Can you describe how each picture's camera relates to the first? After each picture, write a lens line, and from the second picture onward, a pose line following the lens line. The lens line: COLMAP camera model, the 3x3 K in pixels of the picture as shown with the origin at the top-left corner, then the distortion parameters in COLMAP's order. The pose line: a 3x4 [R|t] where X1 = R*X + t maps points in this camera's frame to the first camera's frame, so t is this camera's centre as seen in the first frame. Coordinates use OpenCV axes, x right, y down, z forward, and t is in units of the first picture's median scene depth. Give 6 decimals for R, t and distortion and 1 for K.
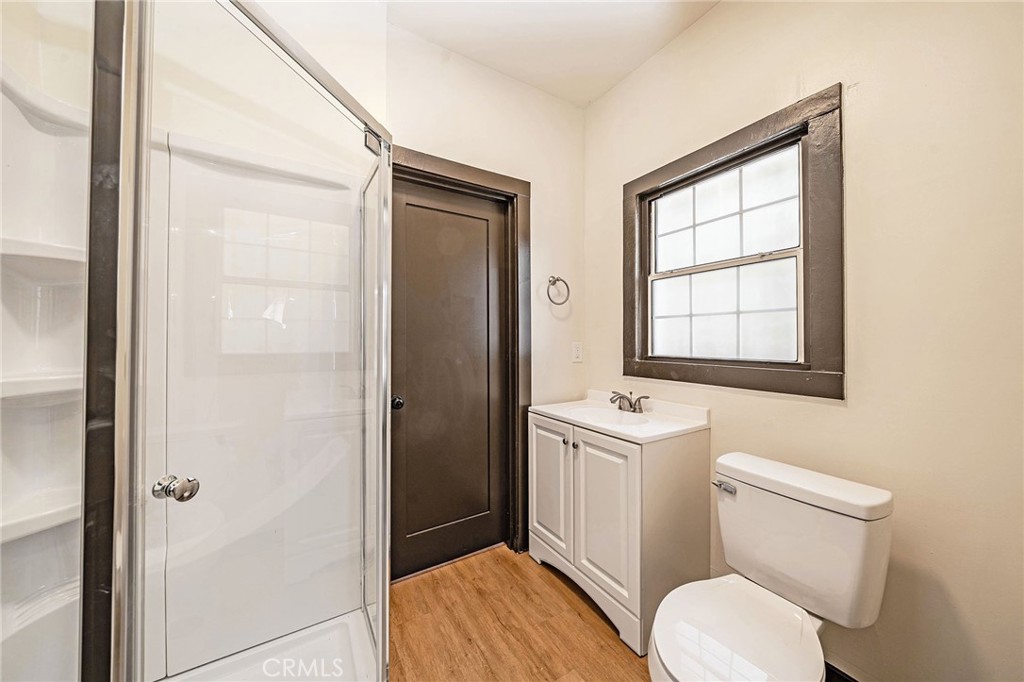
lens RADIAL K [[350.3, 0, 512.7], [0, 350.3, 337.0], [0, 0, 1]] dist [-0.002435, 0.000001]
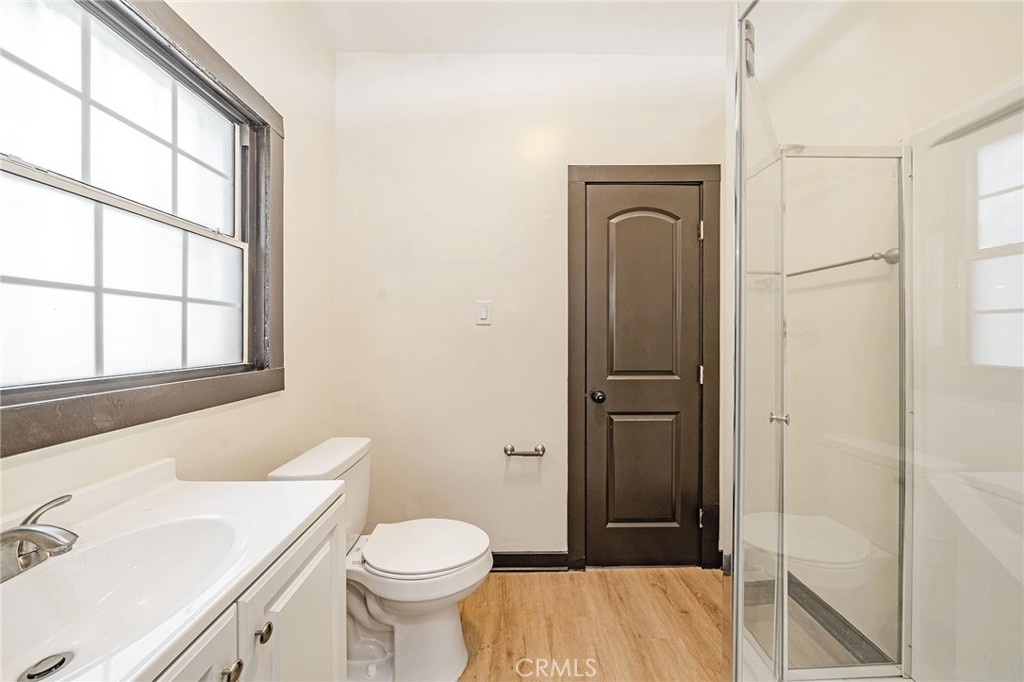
lens RADIAL K [[350.3, 0, 512.7], [0, 350.3, 337.0], [0, 0, 1]] dist [-0.002435, 0.000001]
pose [[-0.860705, -0.006680, 0.509061, -0.287857], [-0.008541, 0.999963, -0.001320, -0.002415], [-0.509033, -0.005484, -0.860729, 1.512964]]
